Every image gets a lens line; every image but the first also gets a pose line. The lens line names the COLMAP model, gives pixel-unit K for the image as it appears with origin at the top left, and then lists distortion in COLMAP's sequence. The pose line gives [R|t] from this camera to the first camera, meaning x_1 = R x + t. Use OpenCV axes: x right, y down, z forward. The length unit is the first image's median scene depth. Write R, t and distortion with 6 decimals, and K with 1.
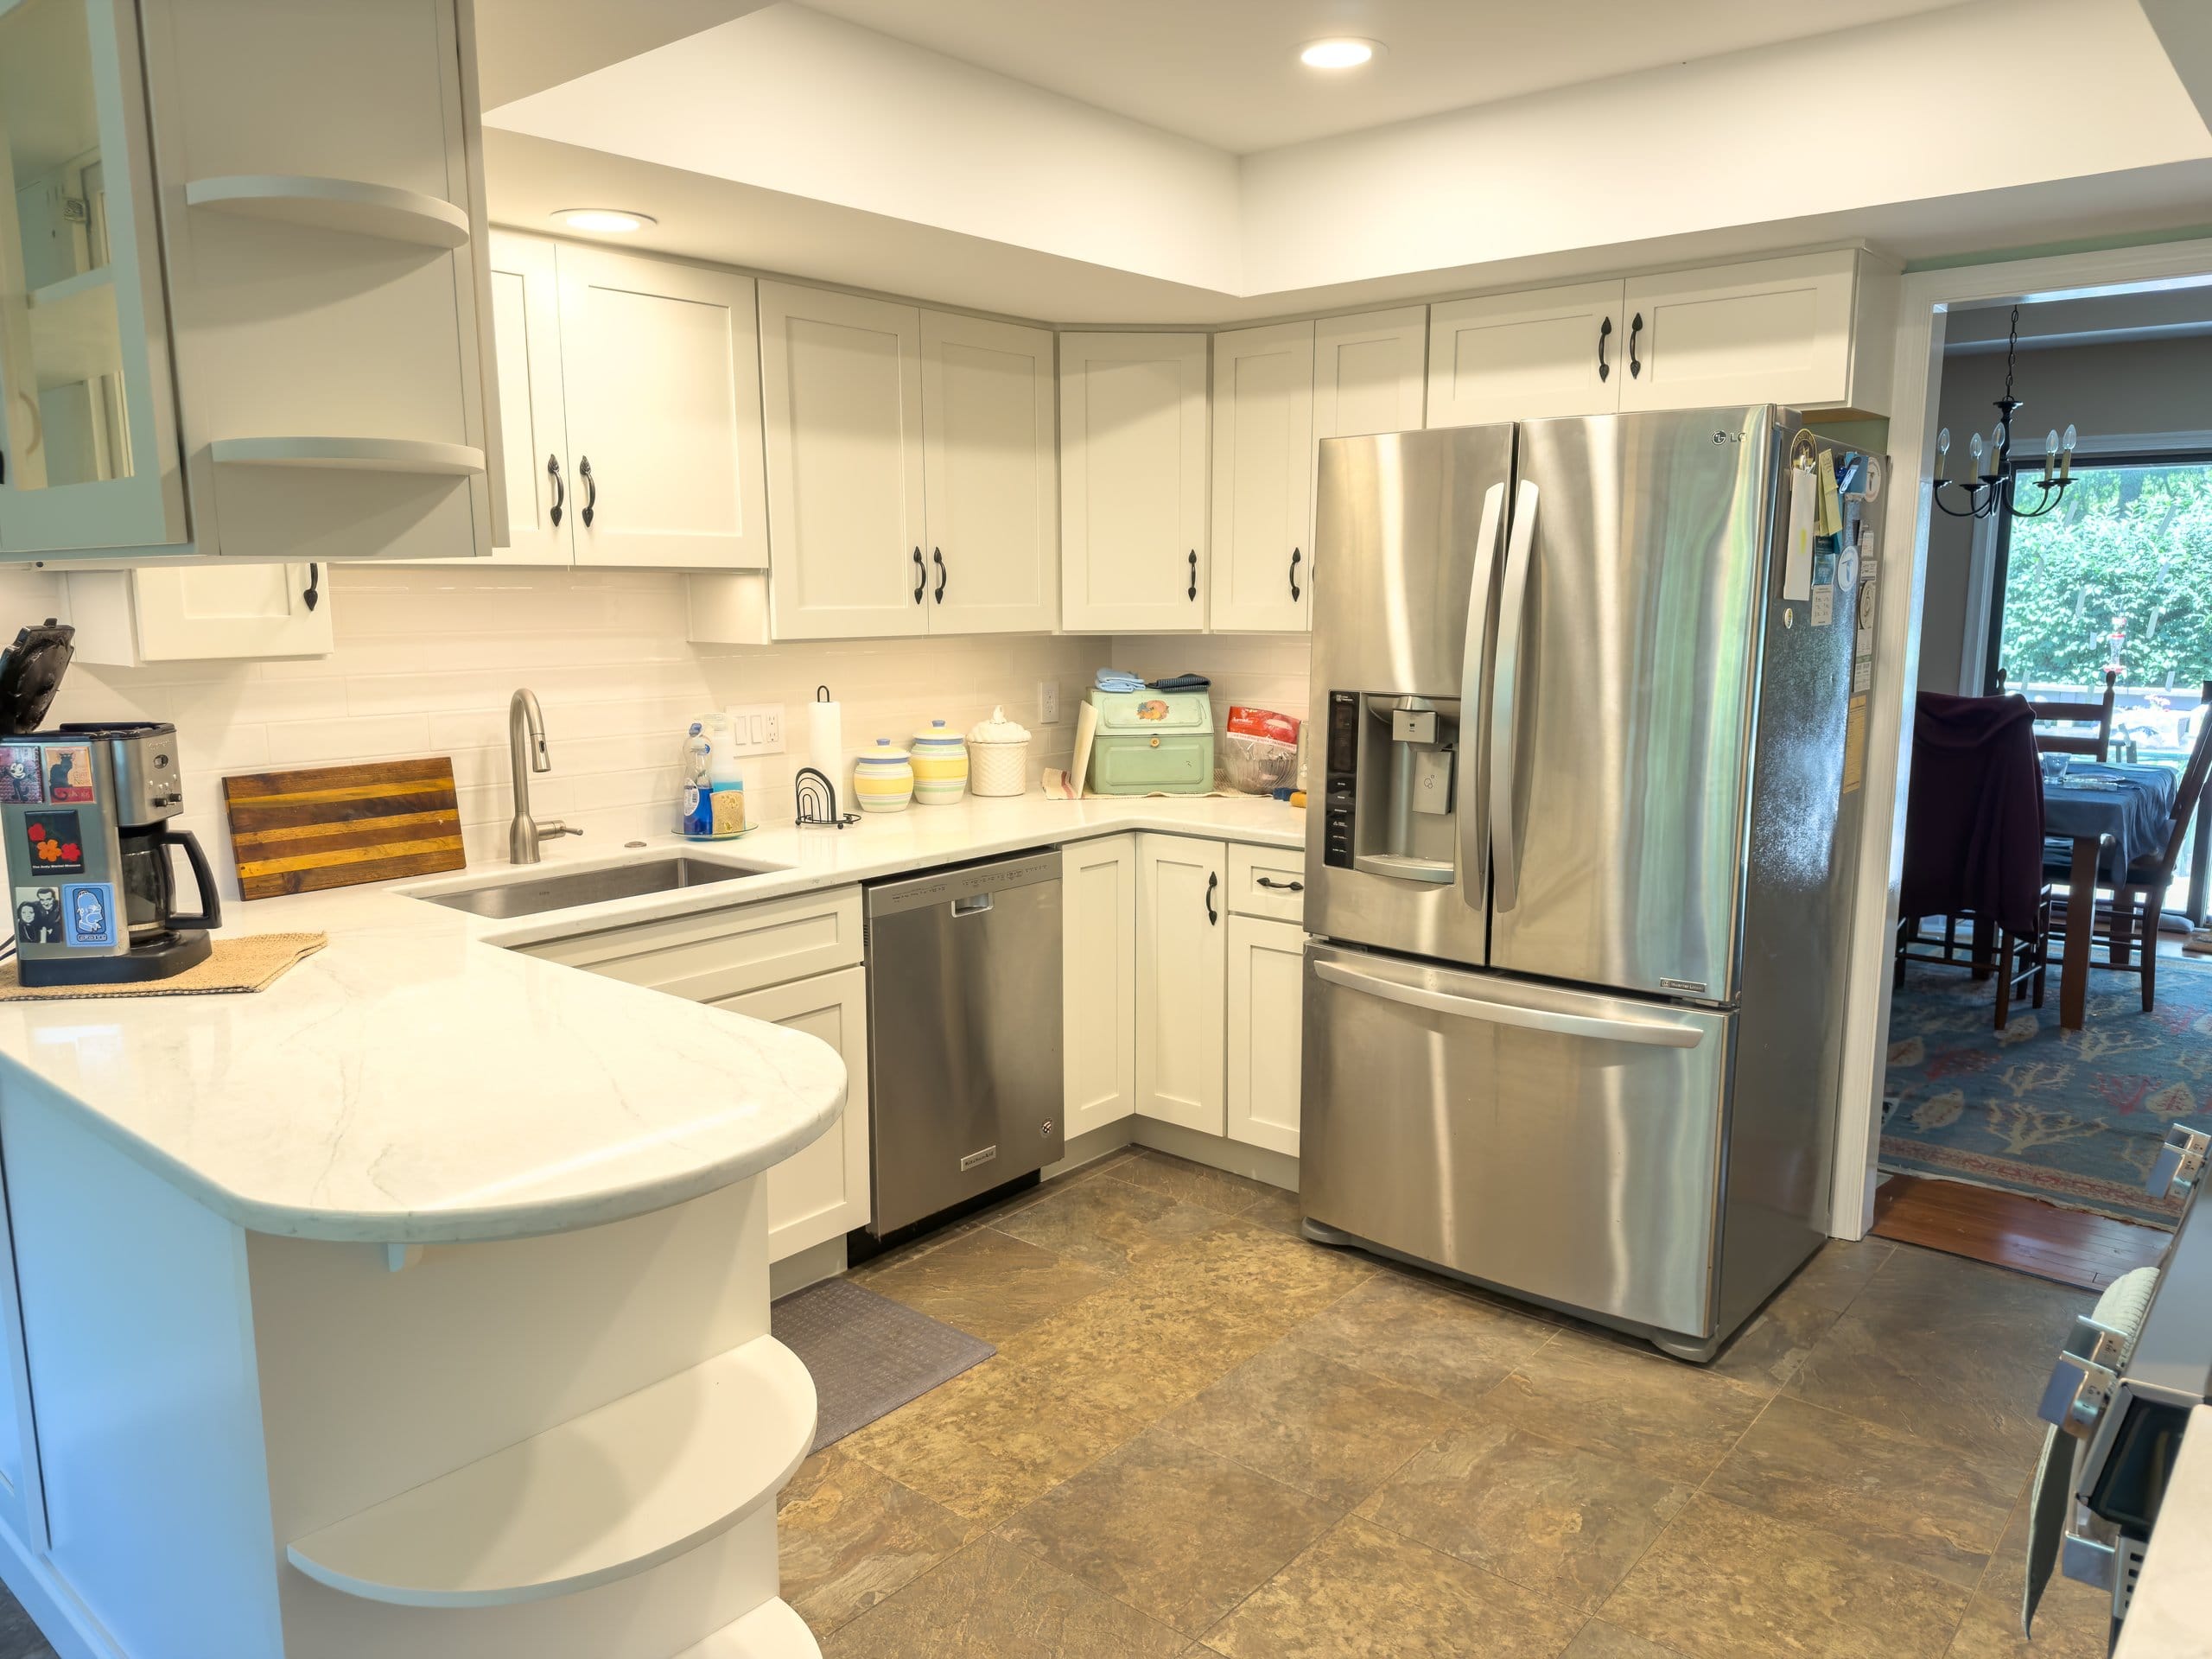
lens RADIAL K [[1551.1, 0, 1108.8], [0, 1551.1, 836.2], [0, 0, 1]] dist [0.076755, -0.105339]
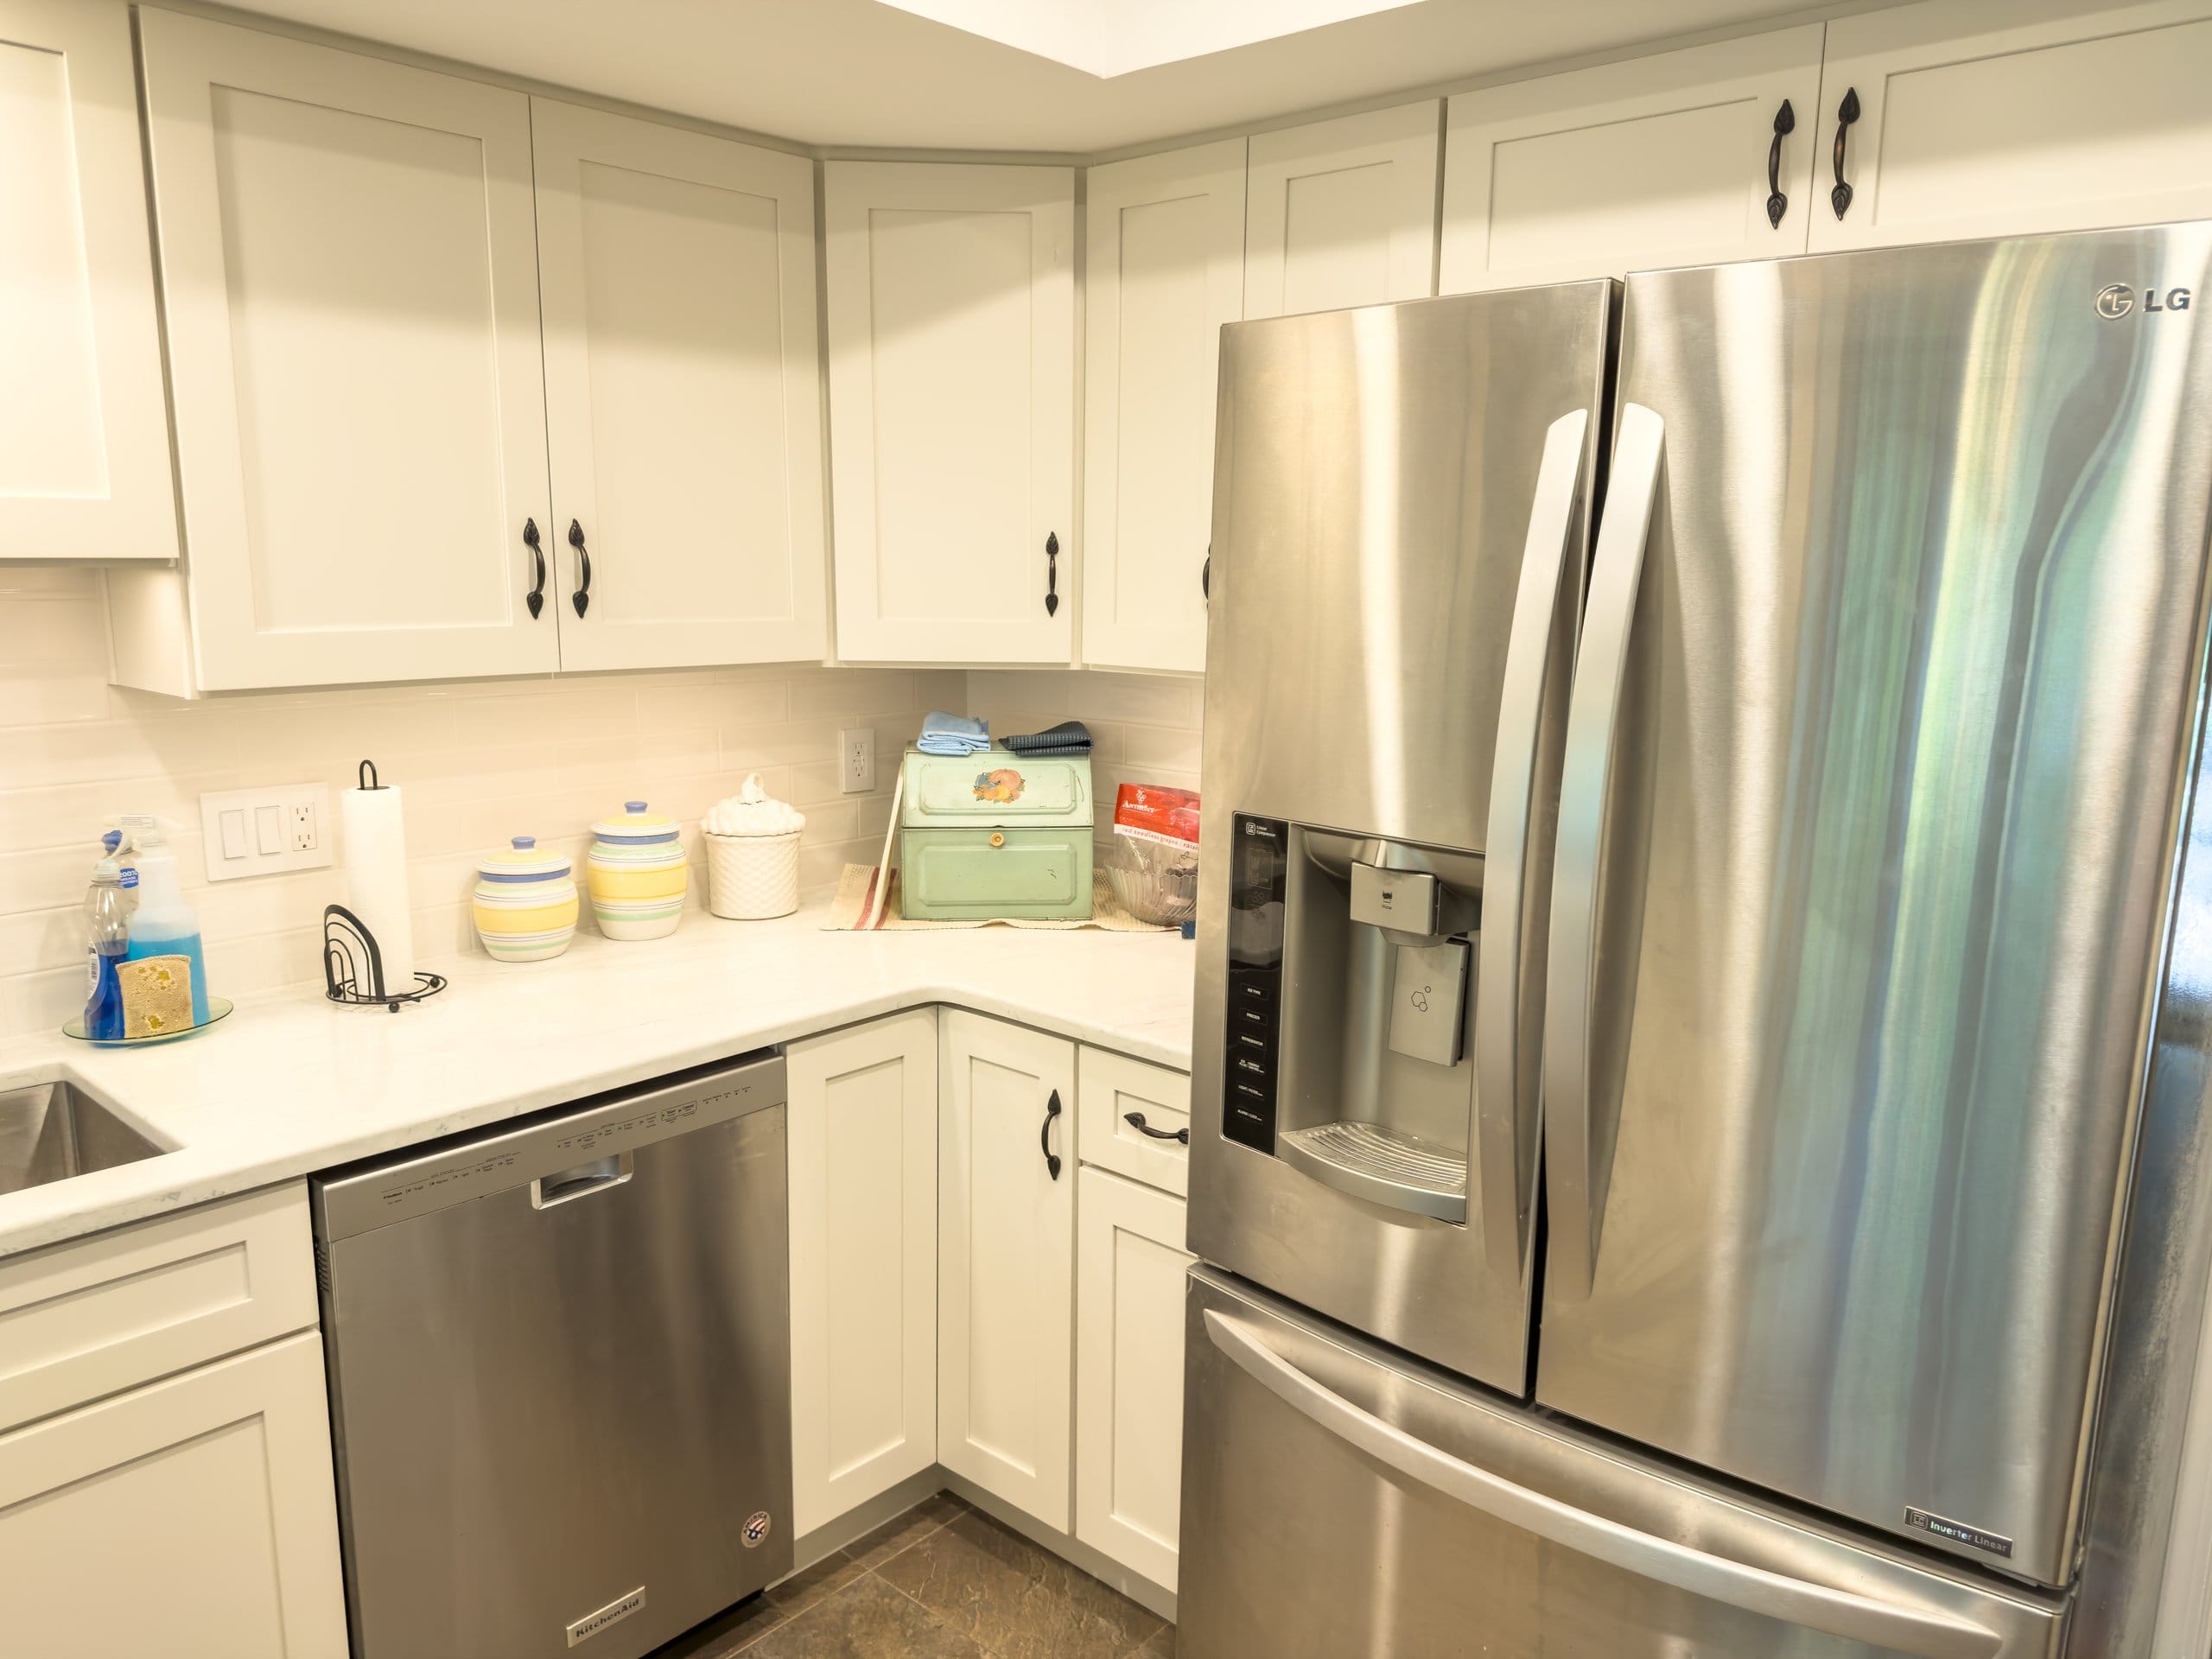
lens RADIAL K [[1562.4, 0, 1097.9], [0, 1562.4, 831.5], [0, 0, 1]] dist [0.119744, -0.202763]
pose [[0.999498, 0.019697, -0.024807, 0.110293], [-0.019288, 0.999676, 0.016604, -0.096189], [0.025126, -0.016117, 0.999554, 0.476314]]
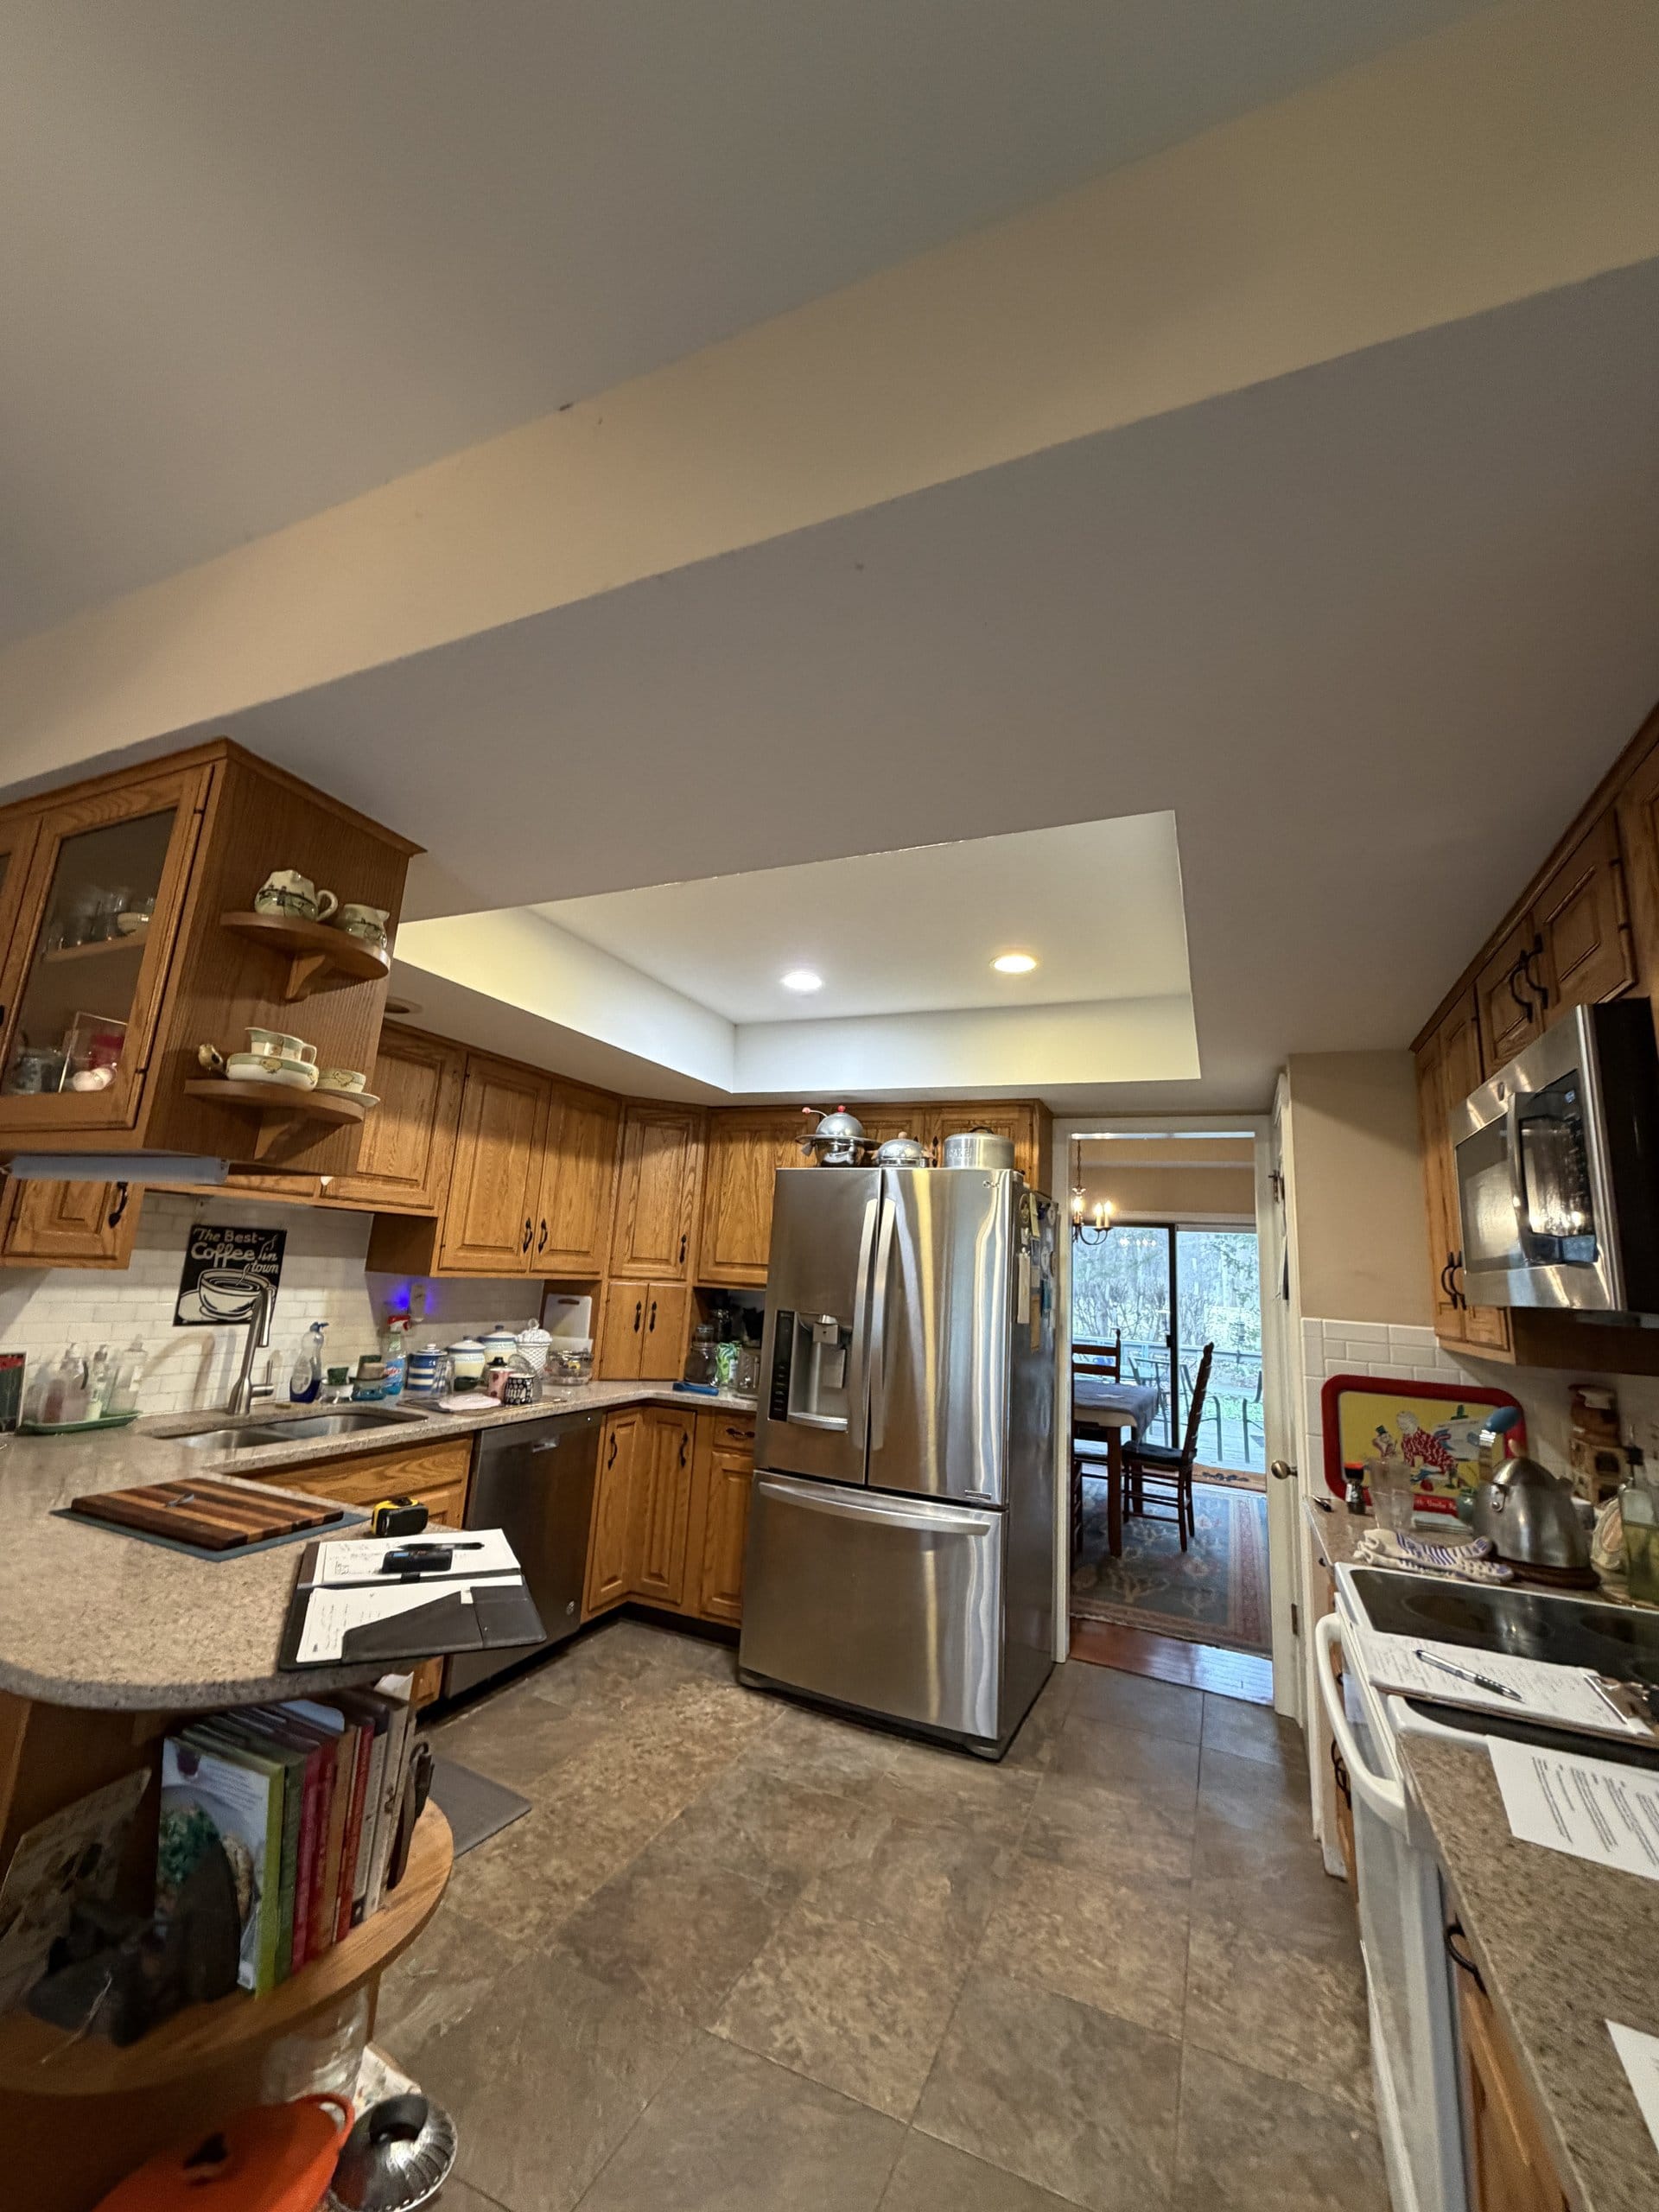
lens RADIAL K [[879.2, 0, 825.8], [0, 879.2, 1098.7], [0, 0, 1]] dist [0.000697, -0.000025]
pose [[0.959095, 0.111534, 0.260188, -0.085595], [-0.015744, 0.938707, -0.344355, 0.020721], [-0.282647, 0.326173, 0.902065, 0.031651]]
